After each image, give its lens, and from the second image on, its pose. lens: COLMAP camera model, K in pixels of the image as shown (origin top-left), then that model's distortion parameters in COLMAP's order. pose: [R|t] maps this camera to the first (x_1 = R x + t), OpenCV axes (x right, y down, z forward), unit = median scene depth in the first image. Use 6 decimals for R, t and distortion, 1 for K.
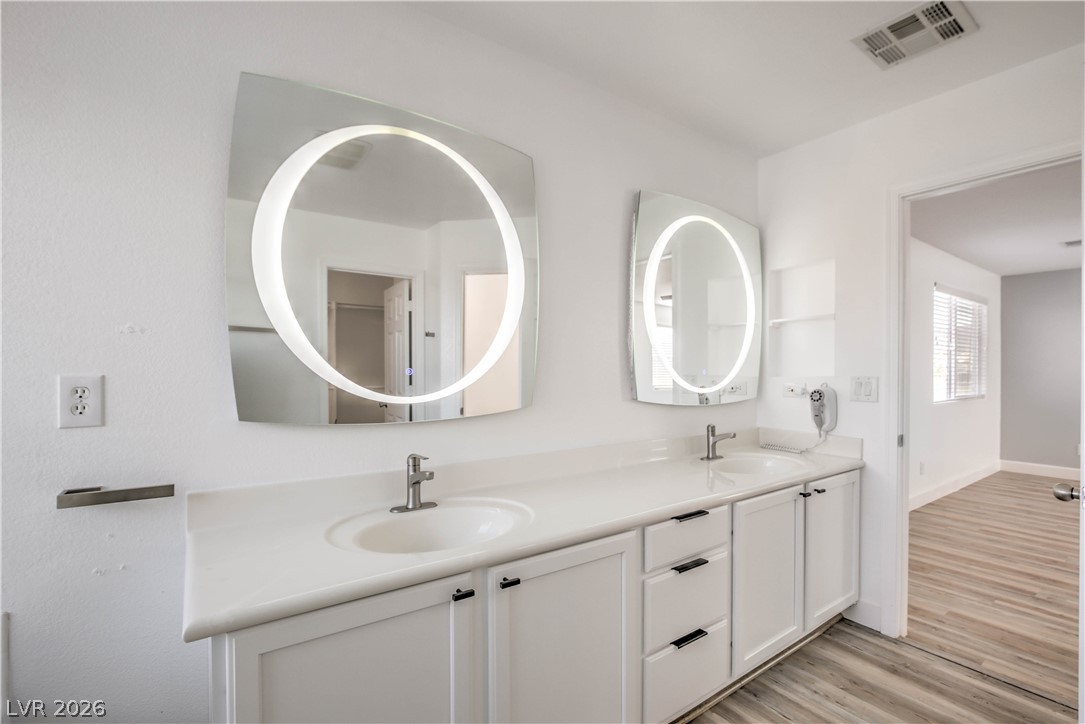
lens RADIAL K [[496.1, 0, 540.1], [0, 496.1, 373.6], [0, 0, 1]] dist [-0.001703, -0.000203]
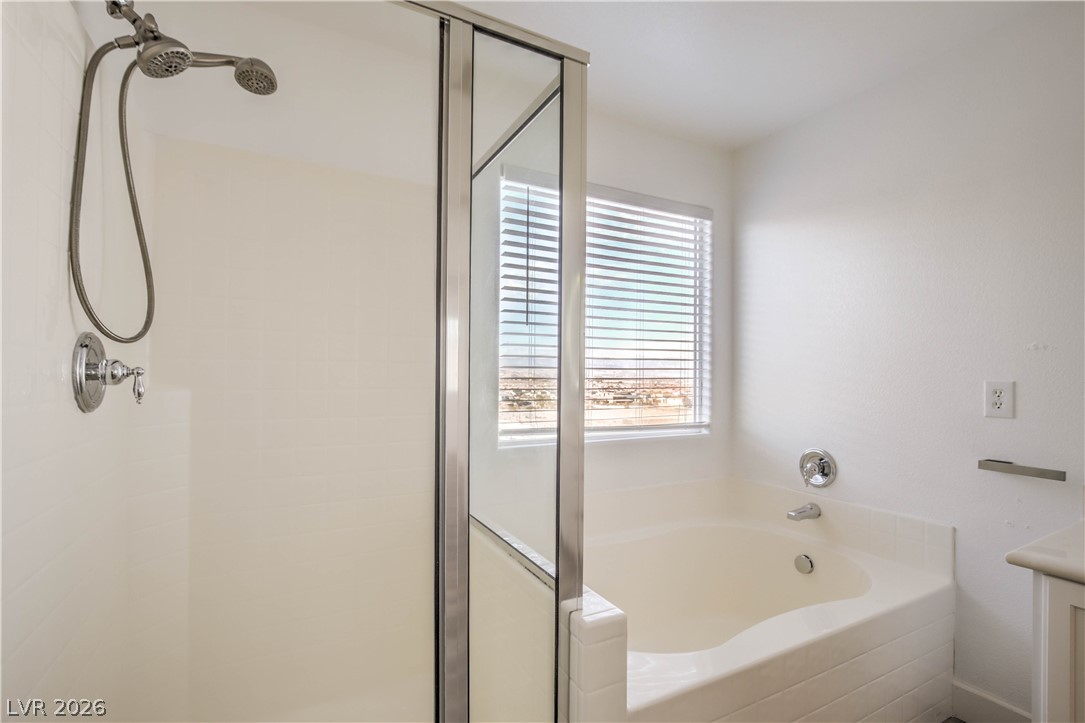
lens RADIAL K [[496.1, 0, 540.1], [0, 496.1, 373.1], [0, 0, 1]] dist [-0.001703, -0.000203]
pose [[-0.105321, -0.002357, -0.994435, 0.631615], [-0.016880, 0.999857, -0.000582, 0.003408], [0.994295, 0.016725, -0.105346, -0.167498]]
